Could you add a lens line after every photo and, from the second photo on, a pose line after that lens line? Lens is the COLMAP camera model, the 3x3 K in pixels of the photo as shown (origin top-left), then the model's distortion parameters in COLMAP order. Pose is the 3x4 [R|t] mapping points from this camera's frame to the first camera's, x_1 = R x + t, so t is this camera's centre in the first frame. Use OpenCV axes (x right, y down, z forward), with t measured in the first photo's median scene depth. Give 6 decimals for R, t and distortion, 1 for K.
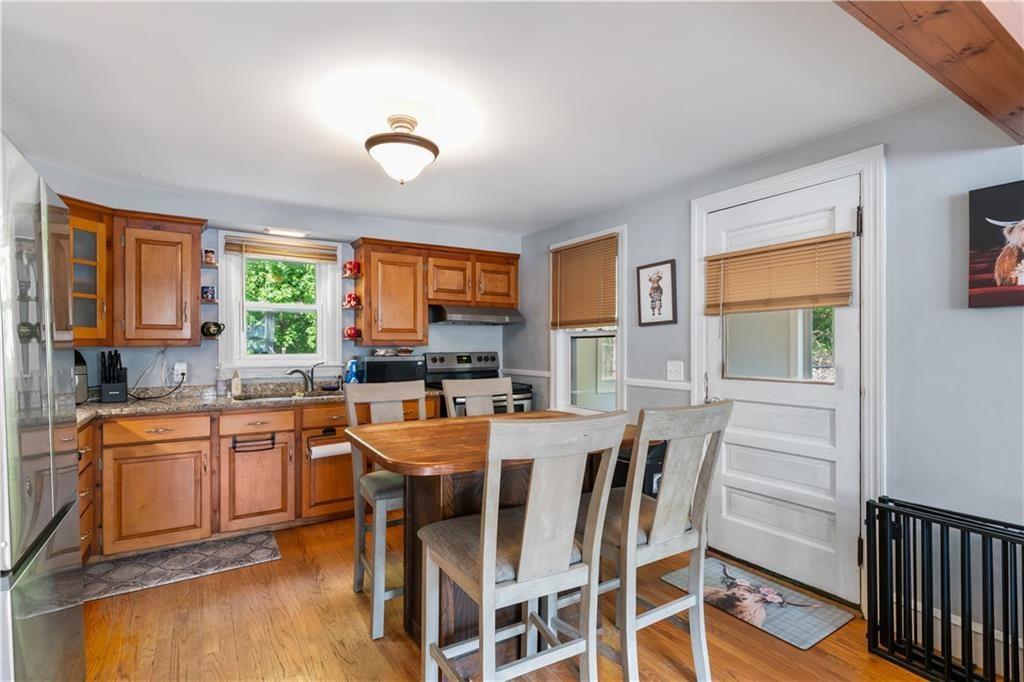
lens RADIAL K [[494.7, 0, 513.6], [0, 494.7, 340.5], [0, 0, 1]] dist [-0.000330, -0.000399]
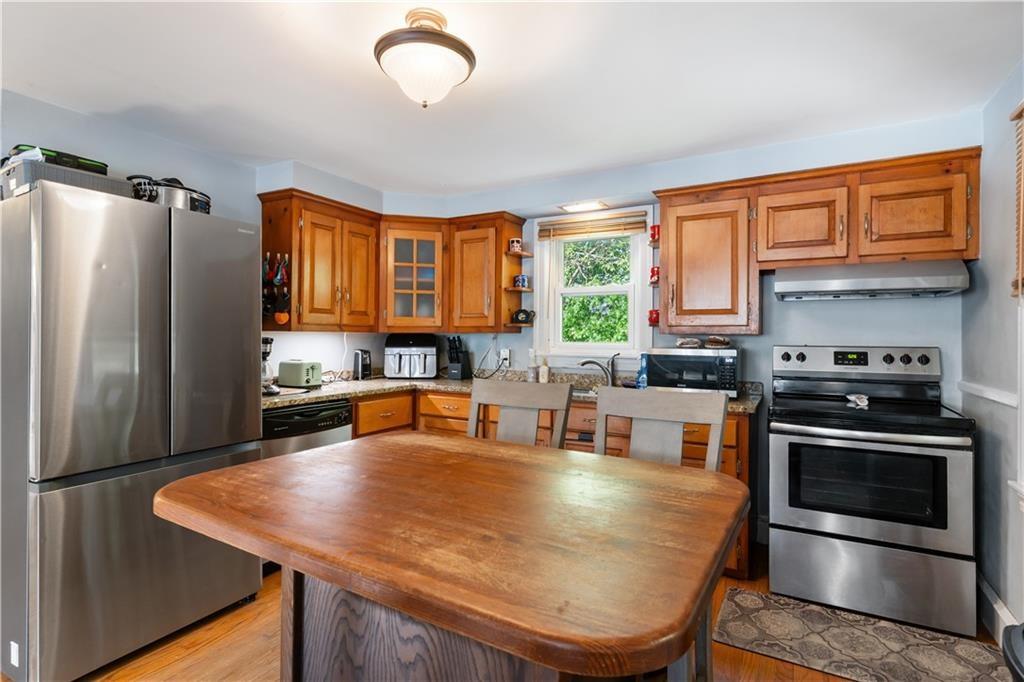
lens RADIAL K [[494.7, 0, 513.9], [0, 494.7, 333.6], [0, 0, 1]] dist [-0.000330, -0.000399]
pose [[0.485487, 0.004021, -0.874234, 0.298476], [0.001579, 0.999984, 0.005476, 0.007388], [0.874242, -0.004039, 0.485473, 0.514689]]
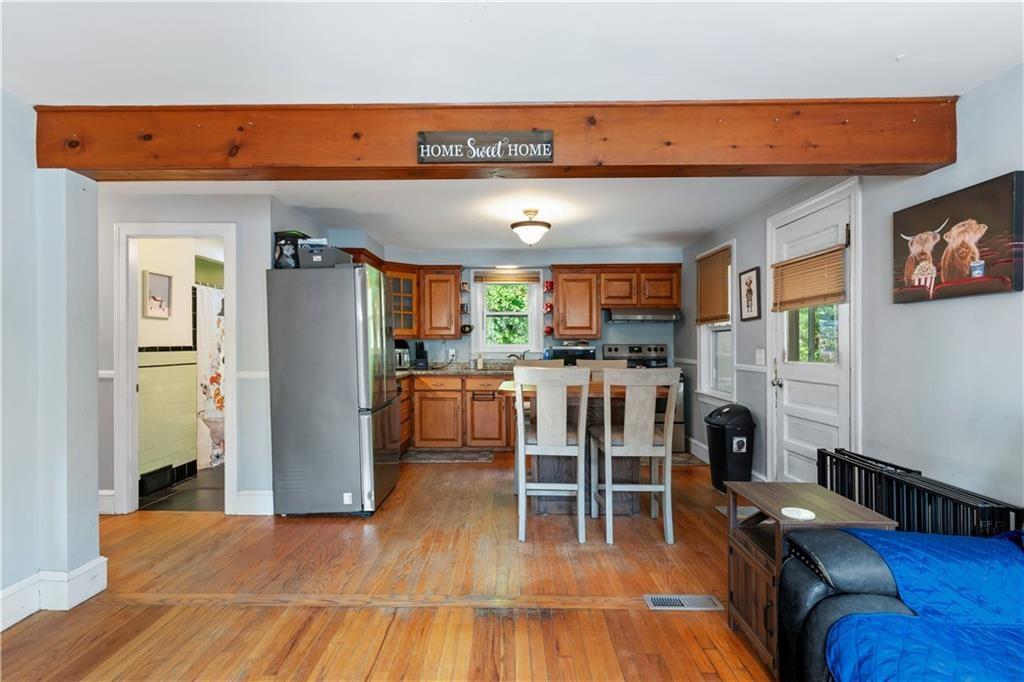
lens RADIAL K [[494.7, 0, 492.5], [0, 494.7, 341.2], [0, 0, 1]] dist [-0.000330, -0.000399]
pose [[0.825792, -0.001069, -0.563973, 0.435718], [0.004248, 0.999982, 0.004325, 0.012264], [0.563958, -0.005967, 0.825782, -0.360233]]
